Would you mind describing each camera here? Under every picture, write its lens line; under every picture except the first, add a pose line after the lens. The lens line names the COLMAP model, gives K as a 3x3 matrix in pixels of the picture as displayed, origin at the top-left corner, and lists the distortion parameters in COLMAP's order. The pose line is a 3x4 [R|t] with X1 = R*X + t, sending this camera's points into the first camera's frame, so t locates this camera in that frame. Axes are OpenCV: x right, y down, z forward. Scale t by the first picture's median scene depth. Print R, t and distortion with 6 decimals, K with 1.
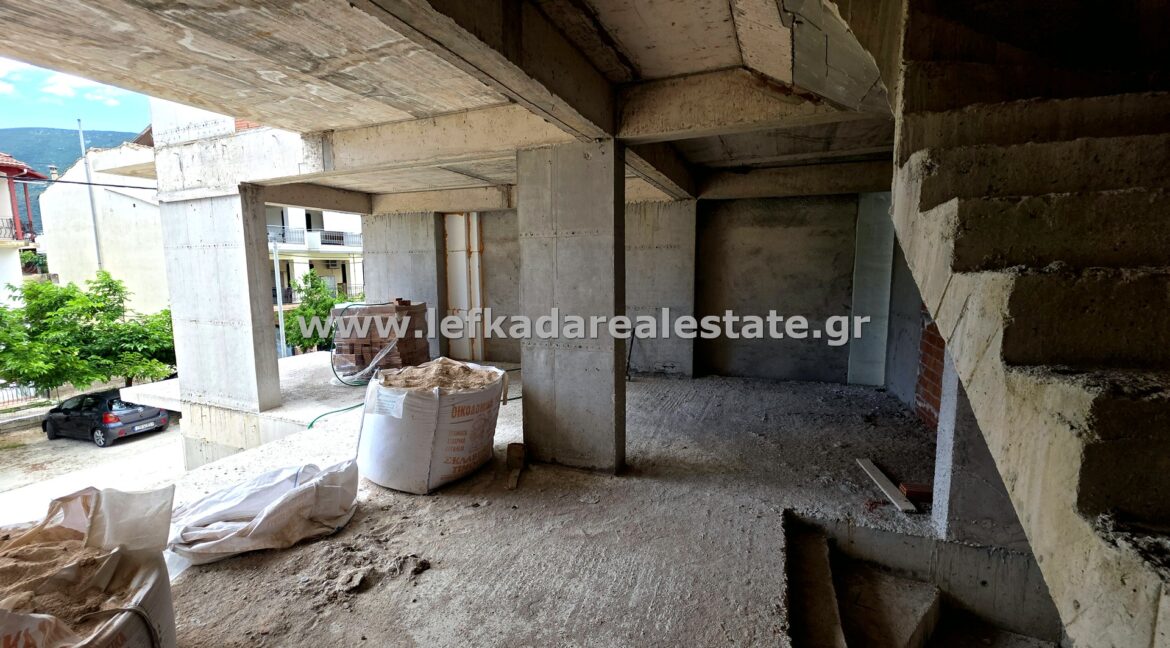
lens RADIAL K [[471.2, 0, 581.8], [0, 471.2, 320.2], [0, 0, 1]] dist [-0.000576, 0.000919]
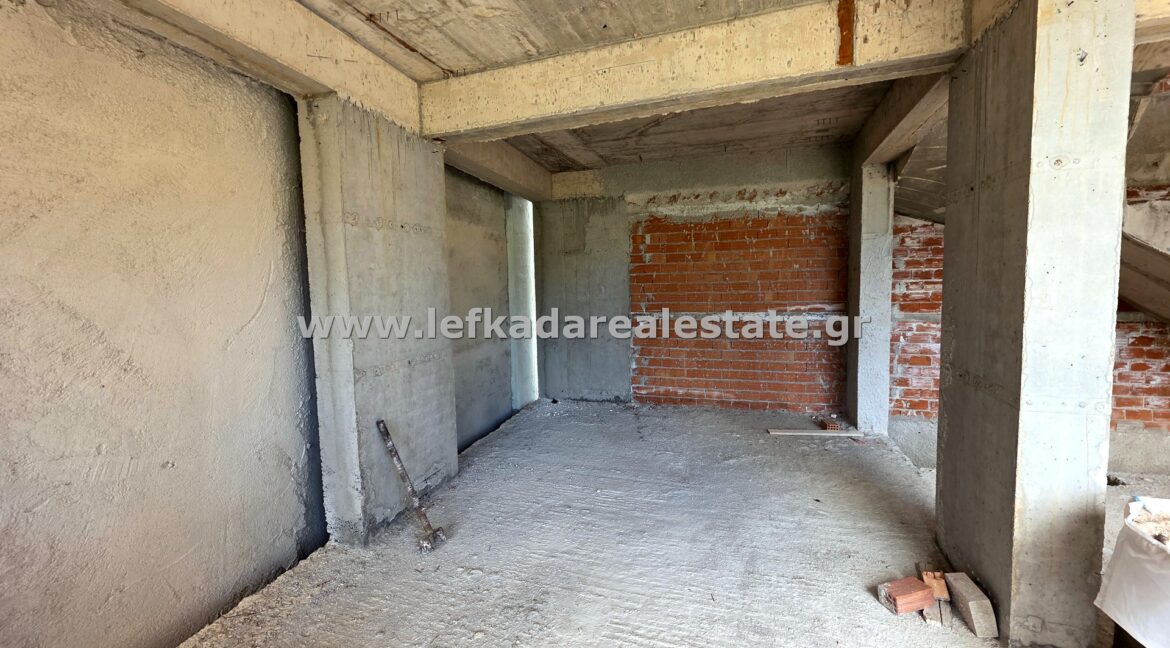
lens RADIAL K [[471.2, 0, 585.4], [0, 471.2, 323.9], [0, 0, 1]] dist [-0.000576, 0.000919]
pose [[-0.068698, -0.071715, 0.995057, -0.320461], [0.141916, 0.986567, 0.080901, -0.078558], [-0.987492, 0.146772, -0.057598, 0.906213]]
